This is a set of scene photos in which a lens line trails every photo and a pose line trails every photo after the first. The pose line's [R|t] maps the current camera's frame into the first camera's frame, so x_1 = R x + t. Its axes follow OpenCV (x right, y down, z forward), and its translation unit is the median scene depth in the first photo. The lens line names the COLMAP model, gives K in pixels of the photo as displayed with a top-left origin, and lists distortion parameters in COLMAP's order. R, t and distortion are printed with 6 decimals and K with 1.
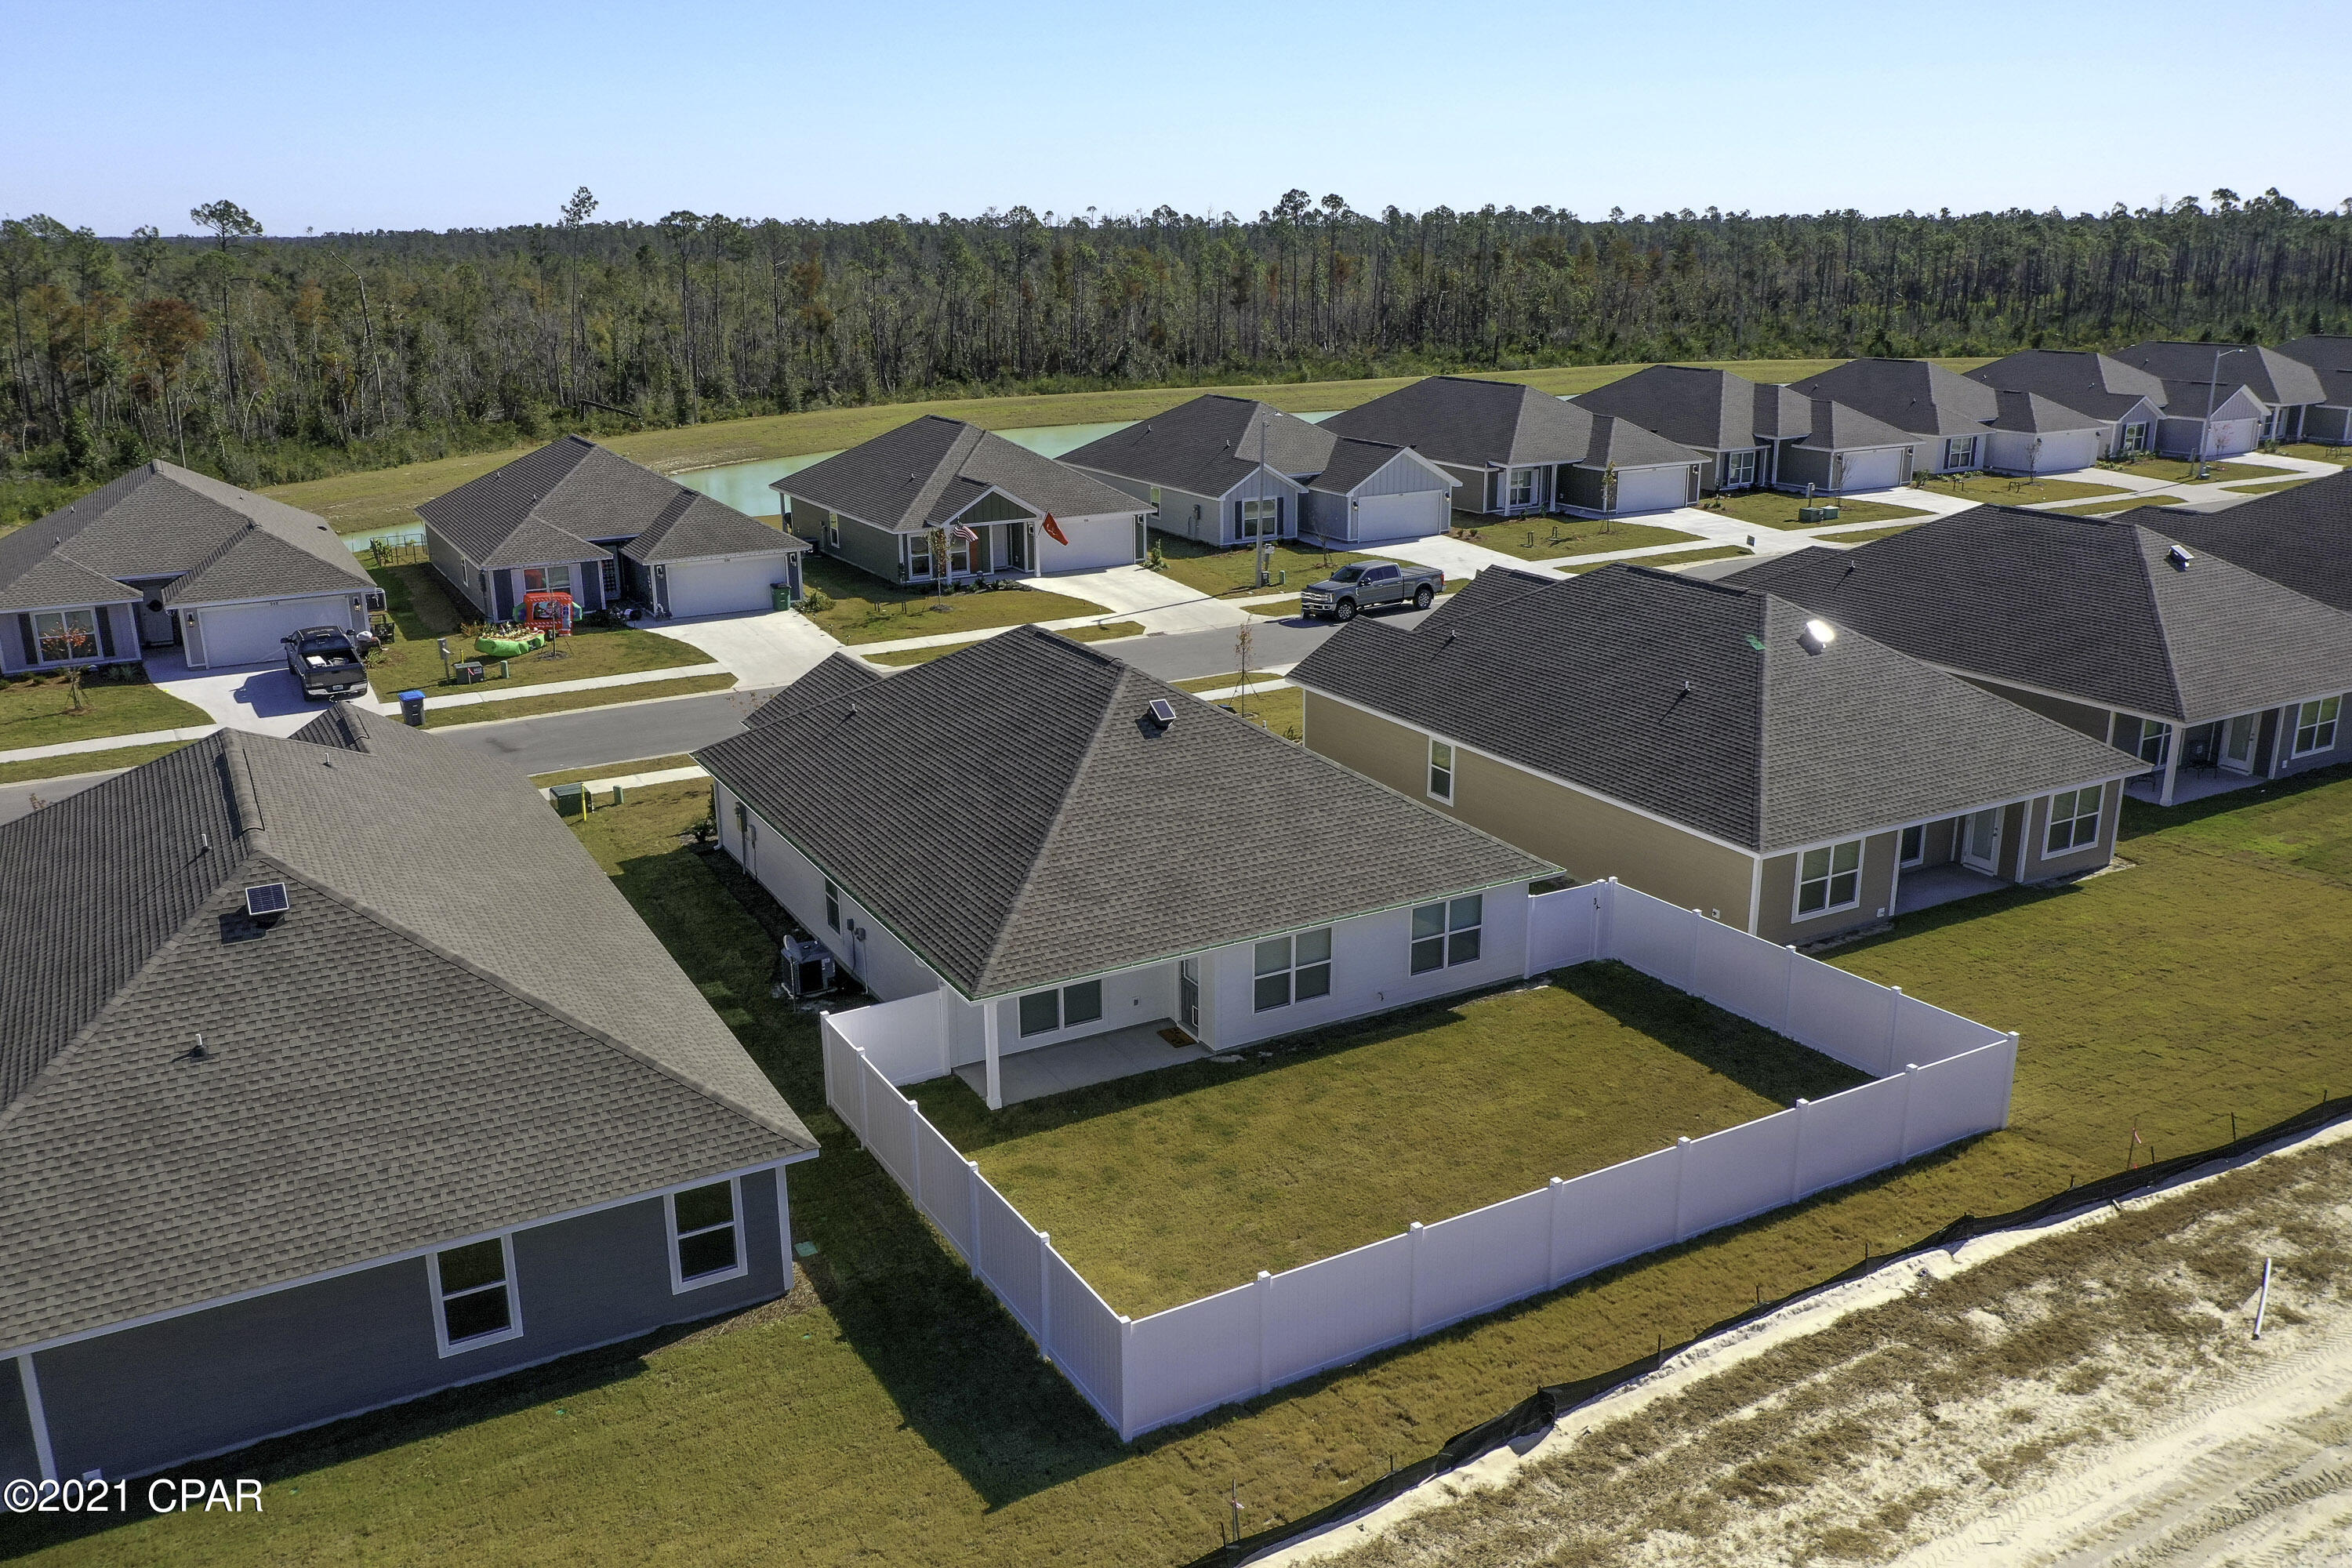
lens RADIAL K [[1716.3, 0, 1179.0], [0, 1716.3, 743.1], [0, 0, 1]] dist [0.004841, -0.000044]
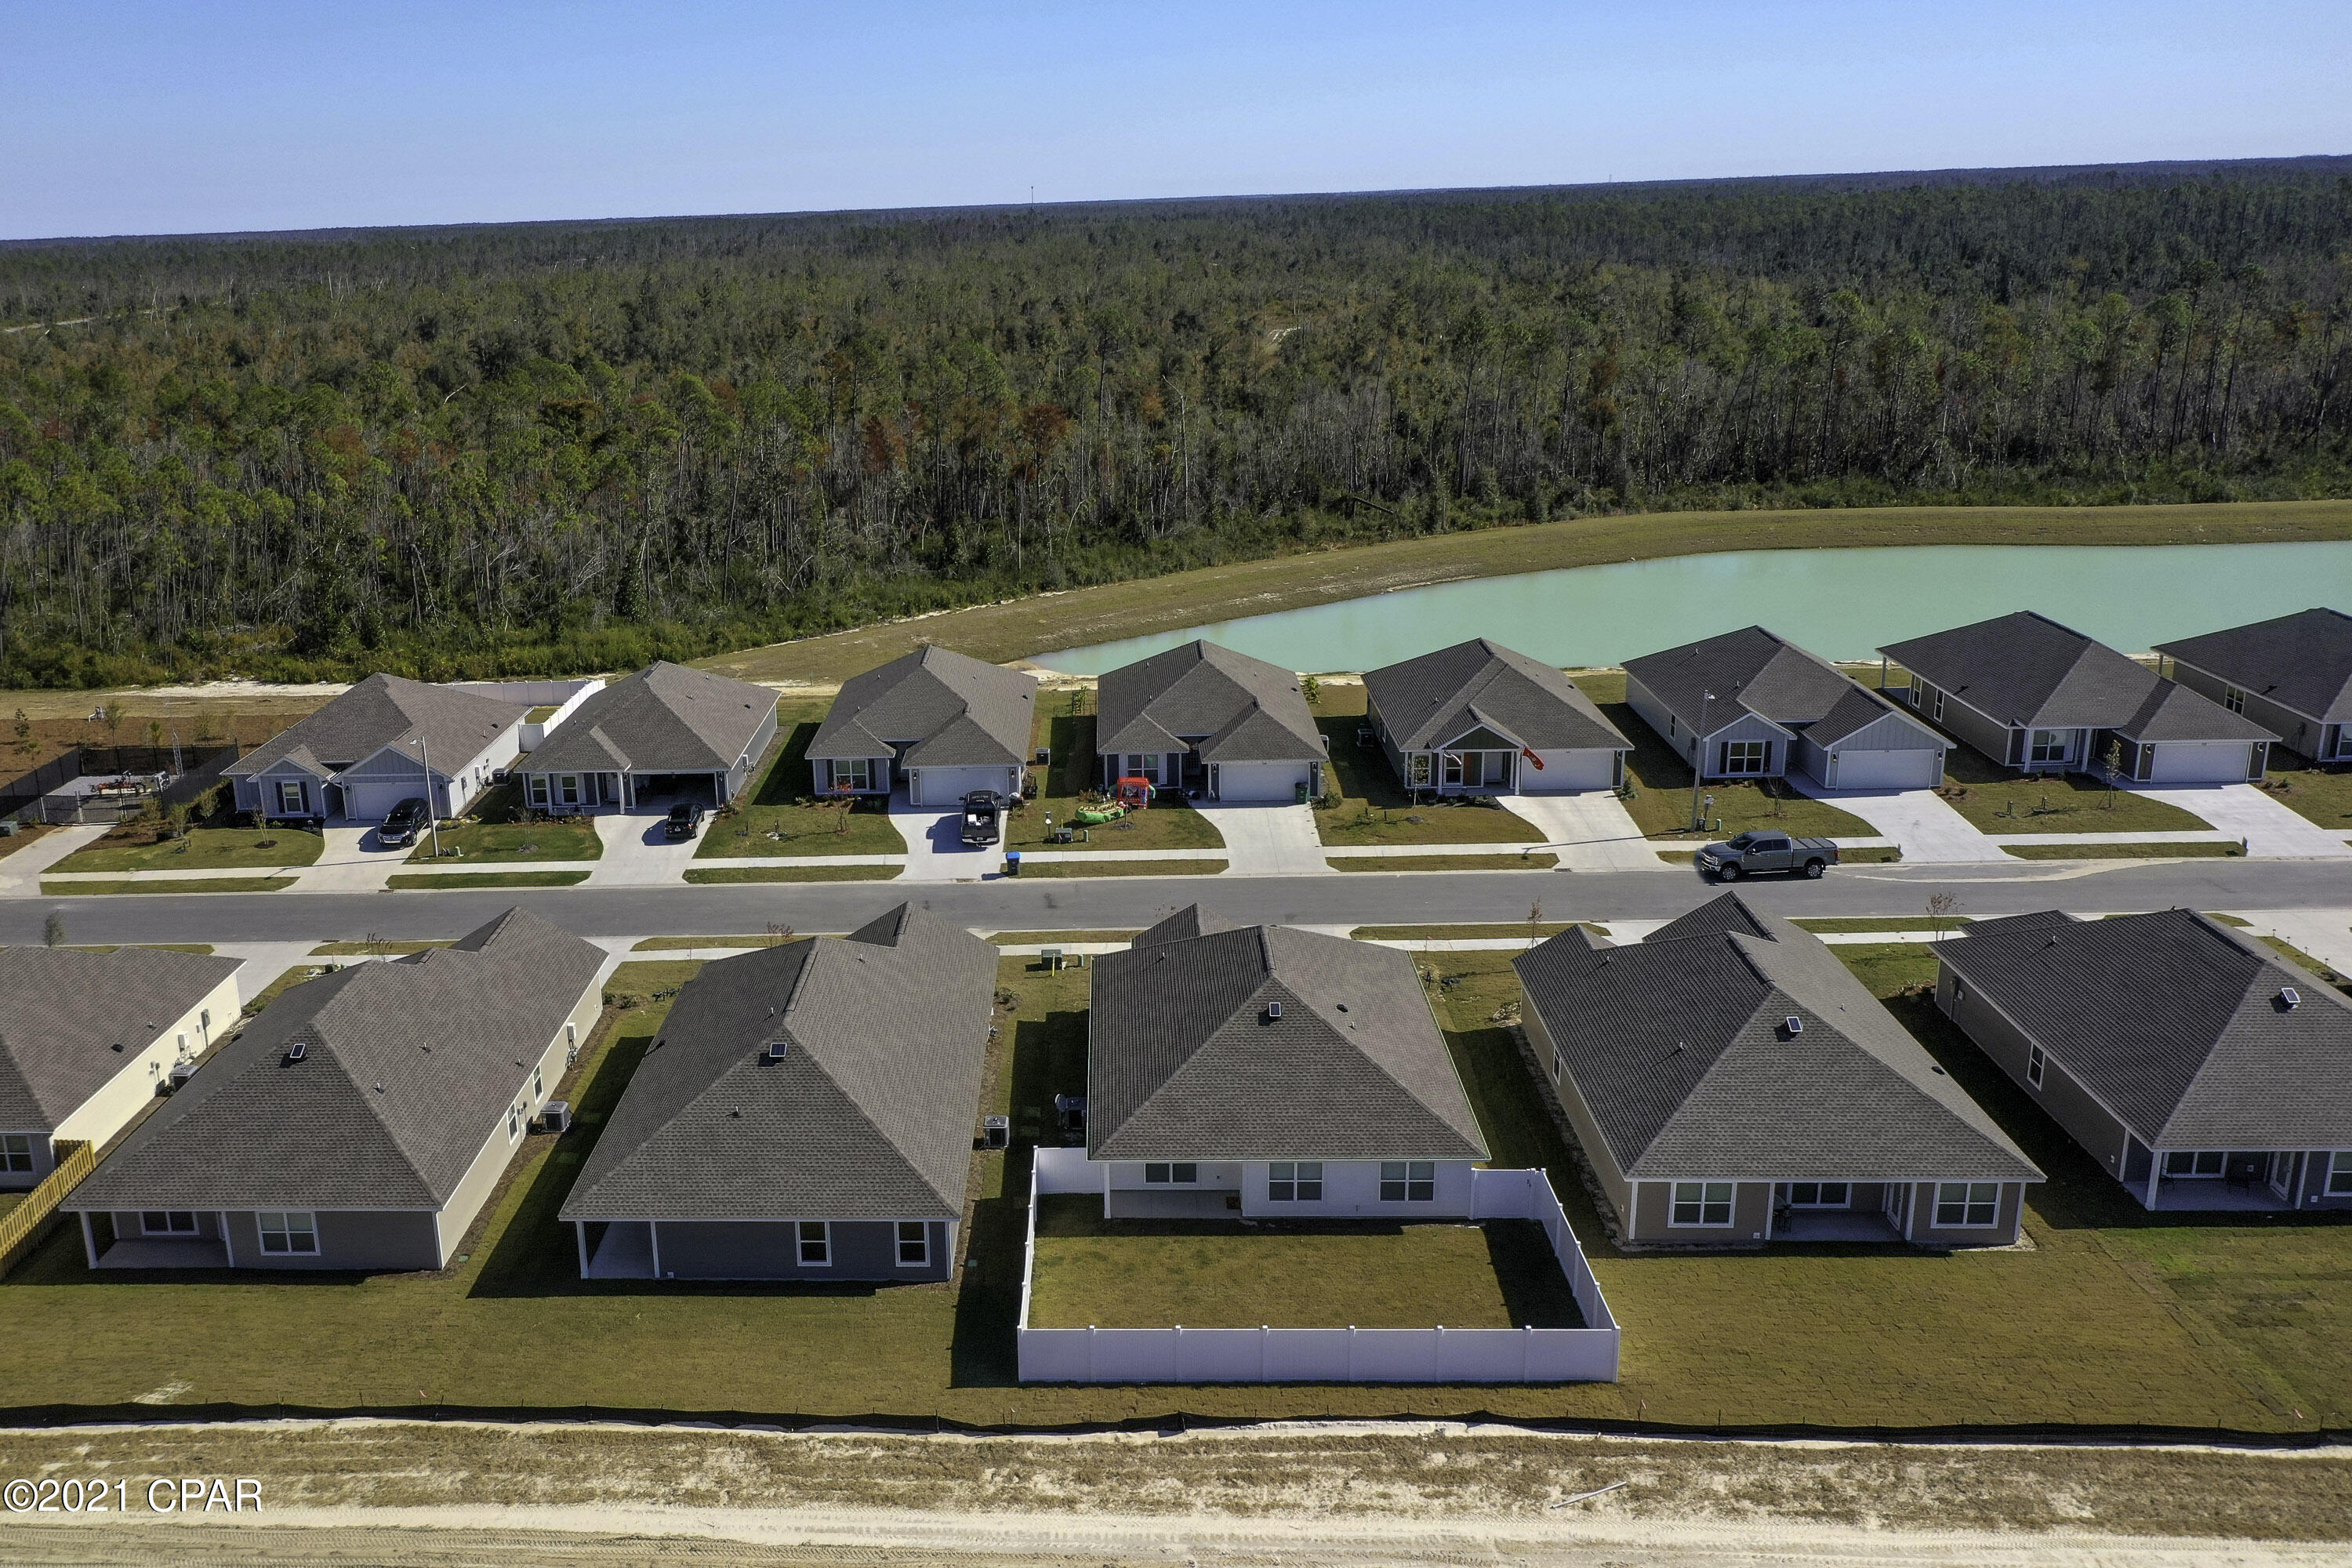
lens RADIAL K [[1824.2, 0, 1176.0], [0, 1824.2, 784.0], [0, 0, 1]] dist [0.007286, -0.000930]
pose [[0.877468, 0.140859, -0.458486, 0.746608], [-0.132898, 0.989879, 0.049771, -0.338053], [0.460857, 0.017259, 0.887307, -0.684372]]
